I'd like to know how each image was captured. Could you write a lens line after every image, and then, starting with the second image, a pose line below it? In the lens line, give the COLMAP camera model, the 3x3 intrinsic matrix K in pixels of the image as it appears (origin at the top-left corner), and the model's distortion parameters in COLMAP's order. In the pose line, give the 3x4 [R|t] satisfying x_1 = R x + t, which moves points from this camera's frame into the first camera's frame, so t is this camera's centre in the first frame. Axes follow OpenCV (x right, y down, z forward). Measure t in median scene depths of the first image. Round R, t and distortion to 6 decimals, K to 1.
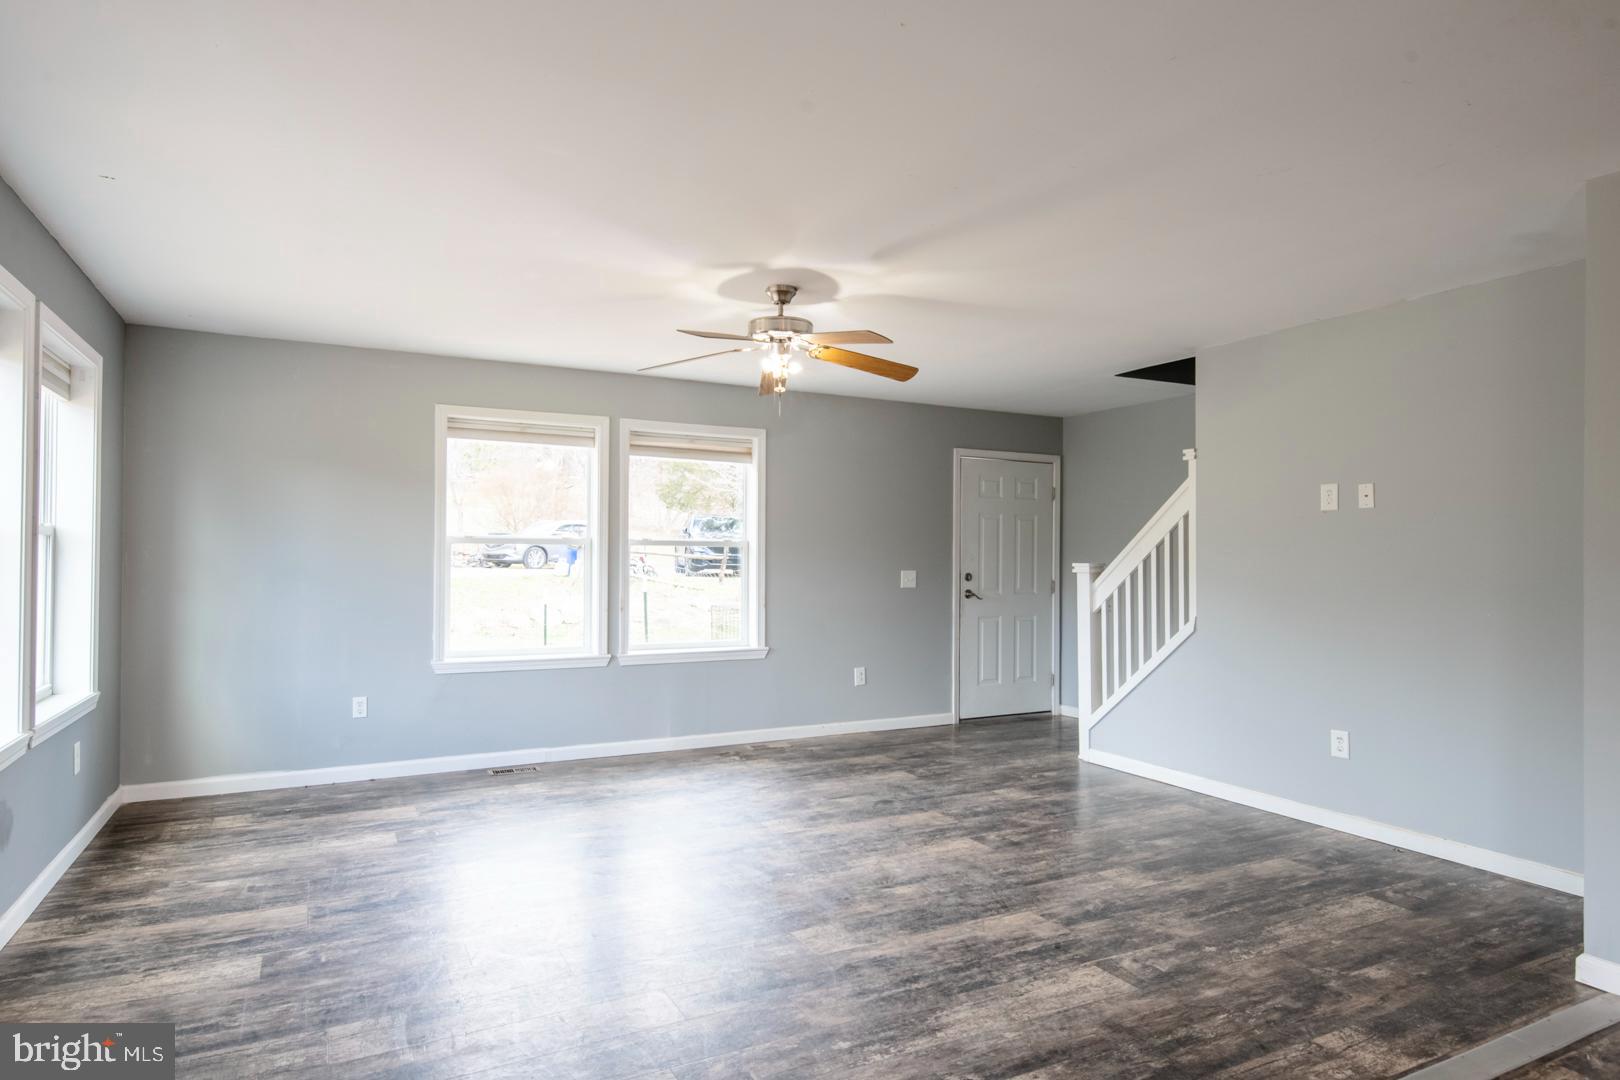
lens RADIAL K [[936.1, 0, 829.3], [0, 936.1, 550.7], [0, 0, 1]] dist [0.004616, -0.000684]
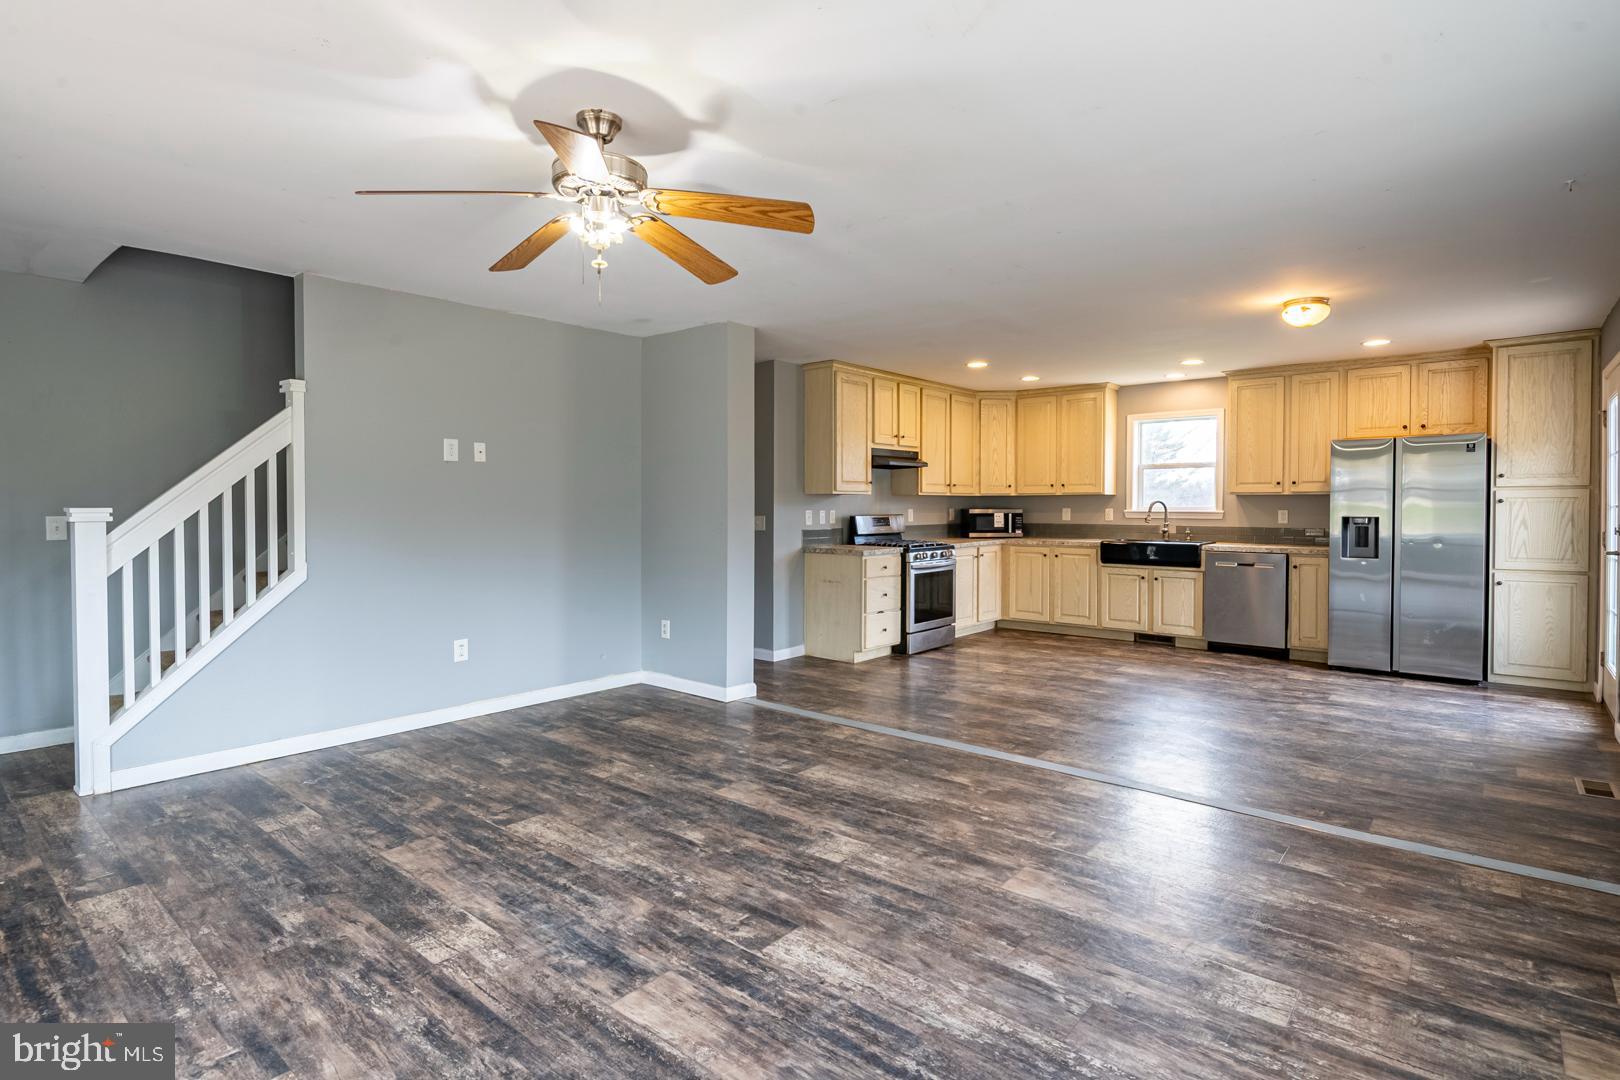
lens RADIAL K [[817.8, 0, 785.1], [0, 817.8, 524.7], [0, 0, 1]] dist [-0.000329, -0.007502]
pose [[-0.355167, -0.032804, 0.934227, -0.816418], [-0.013041, 0.999461, 0.030136, 0.002409], [-0.934712, -0.001480, -0.355404, 1.307599]]
